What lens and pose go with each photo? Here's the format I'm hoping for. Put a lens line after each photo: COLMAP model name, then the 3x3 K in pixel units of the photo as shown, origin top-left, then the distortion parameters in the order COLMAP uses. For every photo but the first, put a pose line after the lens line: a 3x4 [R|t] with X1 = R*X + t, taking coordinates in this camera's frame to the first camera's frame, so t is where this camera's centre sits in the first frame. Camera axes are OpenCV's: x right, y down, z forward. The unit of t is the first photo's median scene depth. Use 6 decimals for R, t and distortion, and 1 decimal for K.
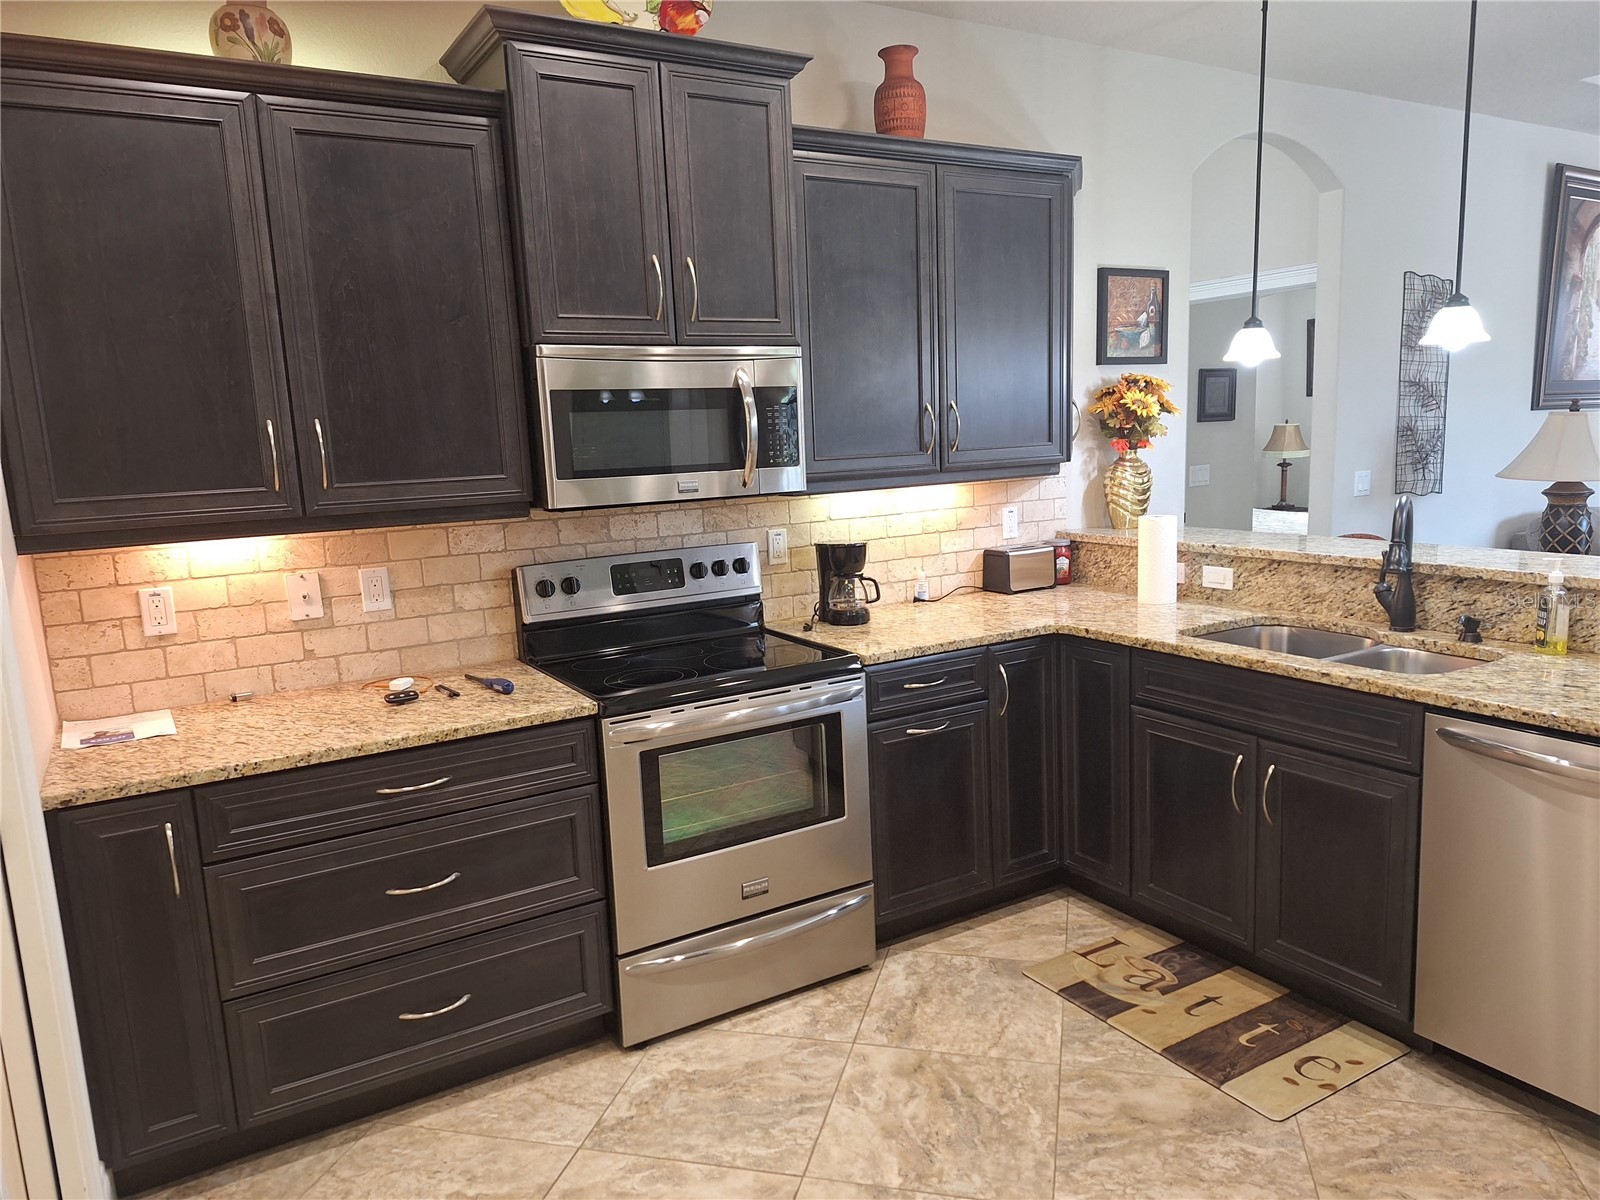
lens RADIAL K [[1119.3, 0, 800.0], [0, 1119.3, 600.0], [0, 0, 1]] dist [0.121091, -0.128534]
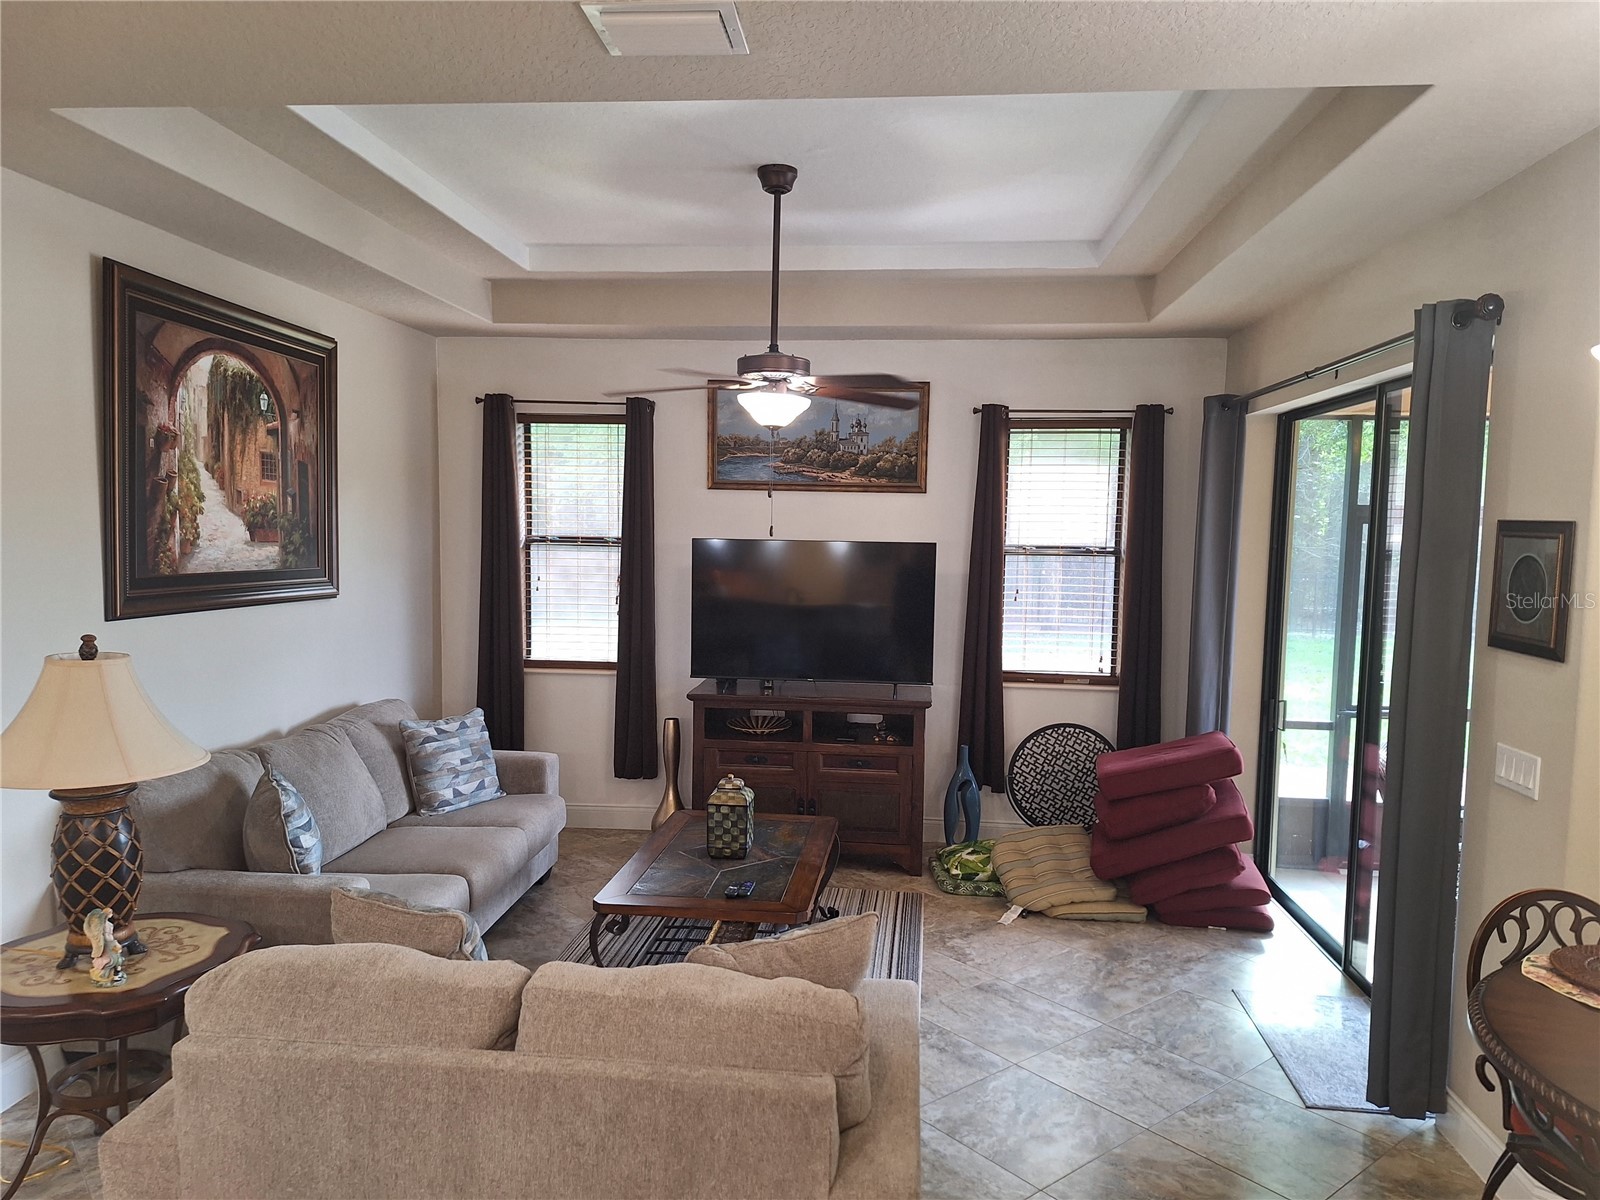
lens RADIAL K [[1104.8, 0, 805.7], [0, 1104.8, 620.9], [0, 0, 1]] dist [0.085418, -0.086307]
pose [[0.581854, -0.022686, 0.812977, 0.642666], [0.087647, 0.995538, -0.034950, -0.200199], [-0.808557, 0.091591, 0.581246, 0.560836]]
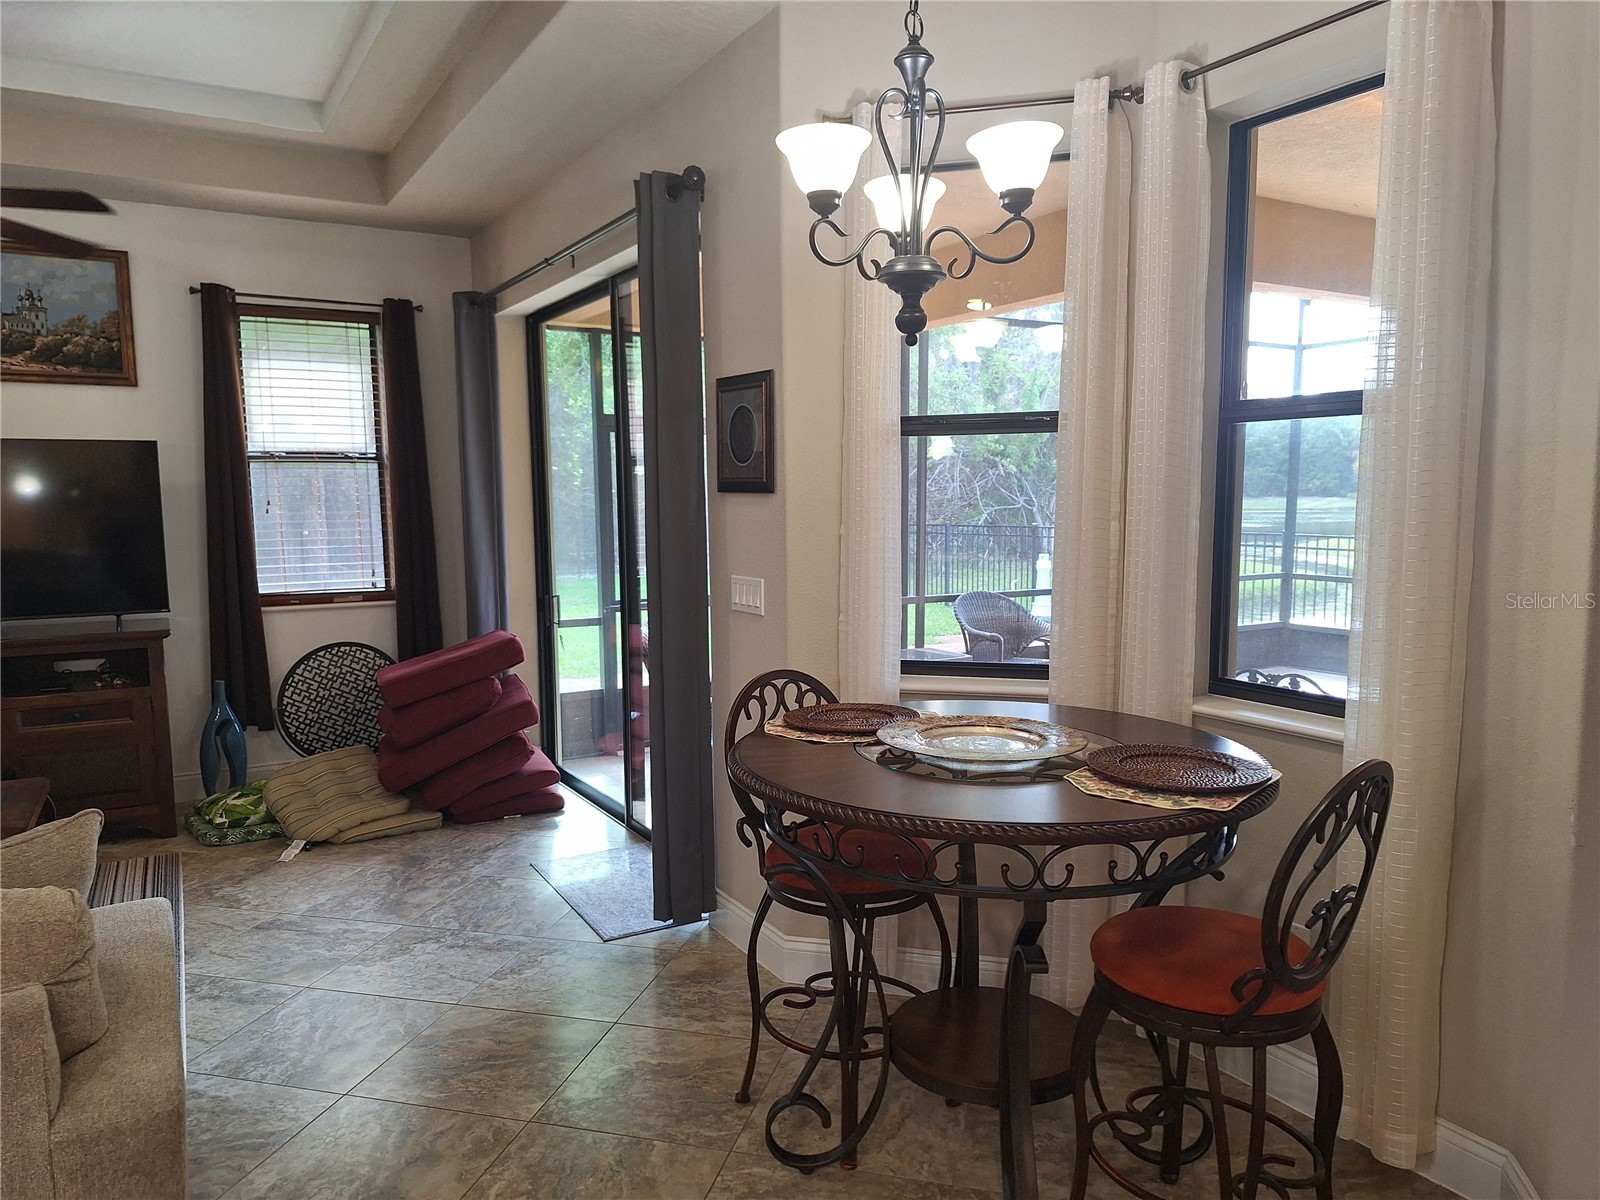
lens RADIAL K [[1118.1, 0, 790.6], [0, 1118.1, 621.1], [0, 0, 1]] dist [0.068993, -0.088739]
pose [[0.007038, -0.075455, 0.997124, 0.682112], [0.166018, 0.983399, 0.073245, -0.100174], [-0.986098, 0.165025, 0.019448, 0.582156]]
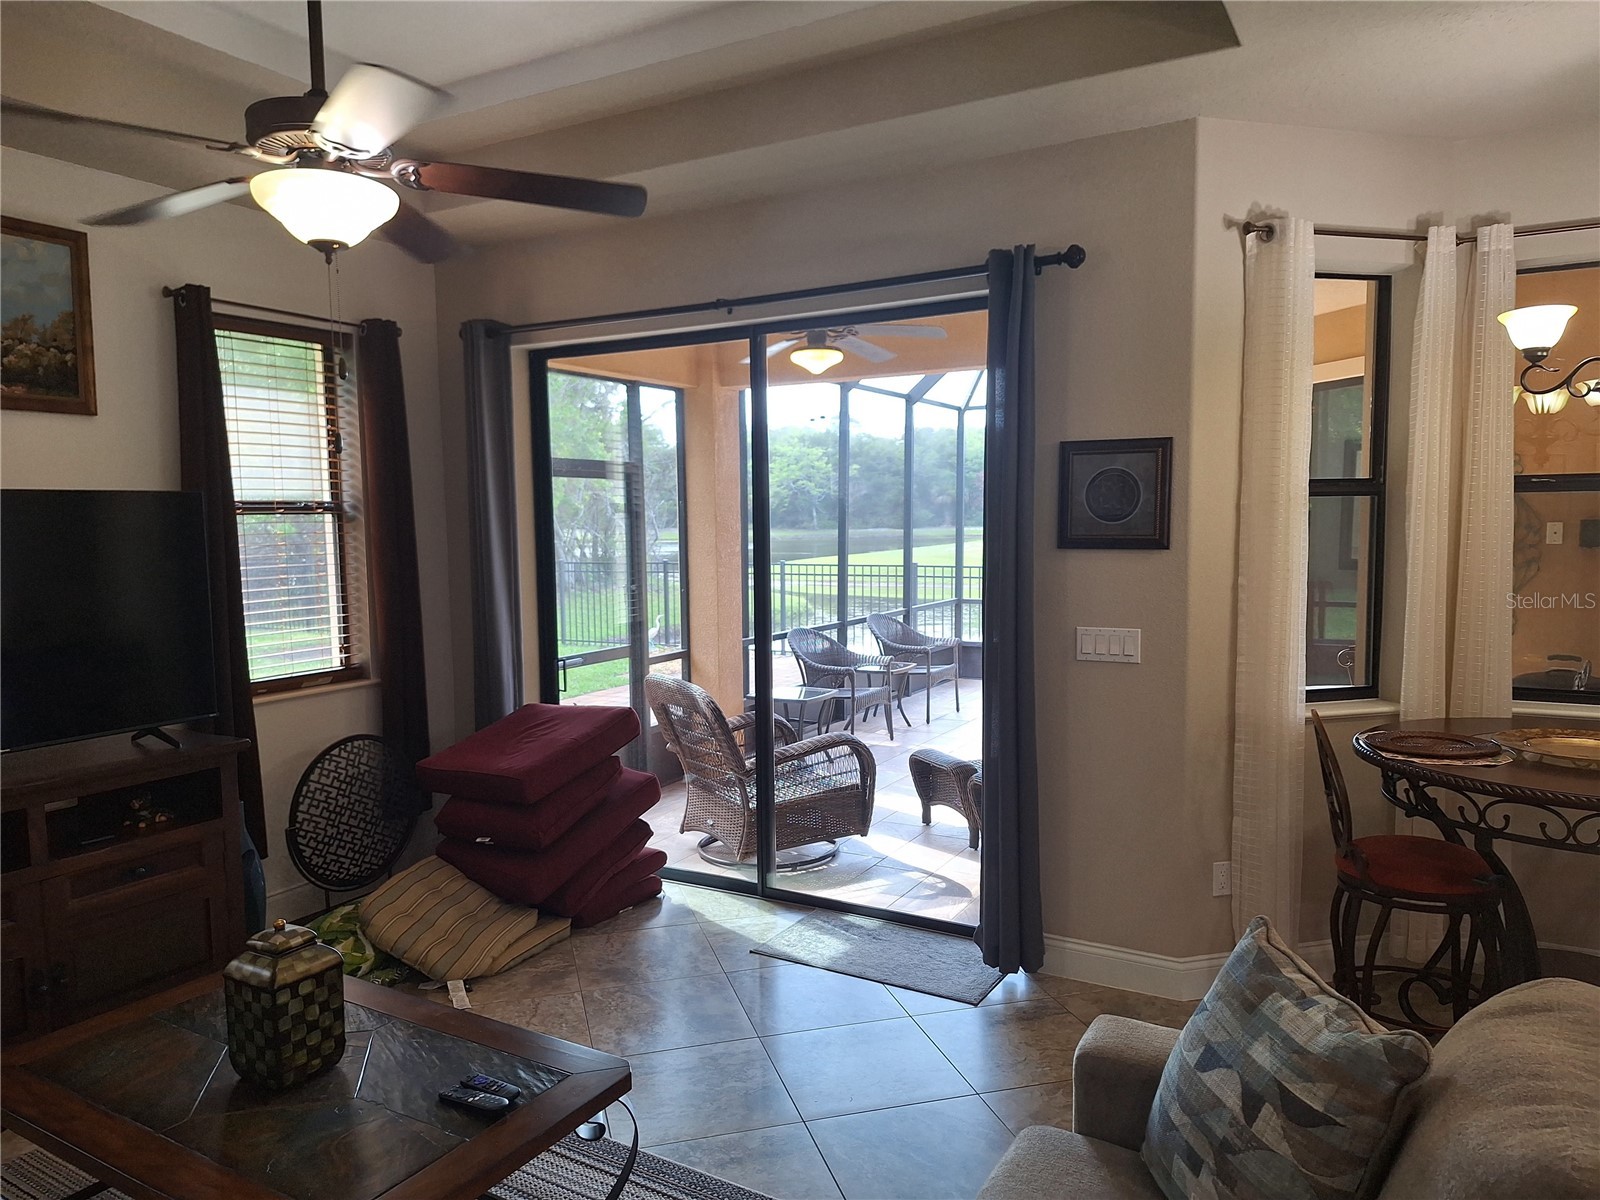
lens RADIAL K [[1109.0, 0, 801.1], [0, 1109.0, 621.0], [0, 0, 1]] dist [0.004200, -0.029615]
pose [[-0.501994, -0.034796, 0.864171, 0.935272], [0.170438, 0.975616, 0.138290, -0.291568], [-0.847911, 0.216708, -0.483823, 1.466317]]
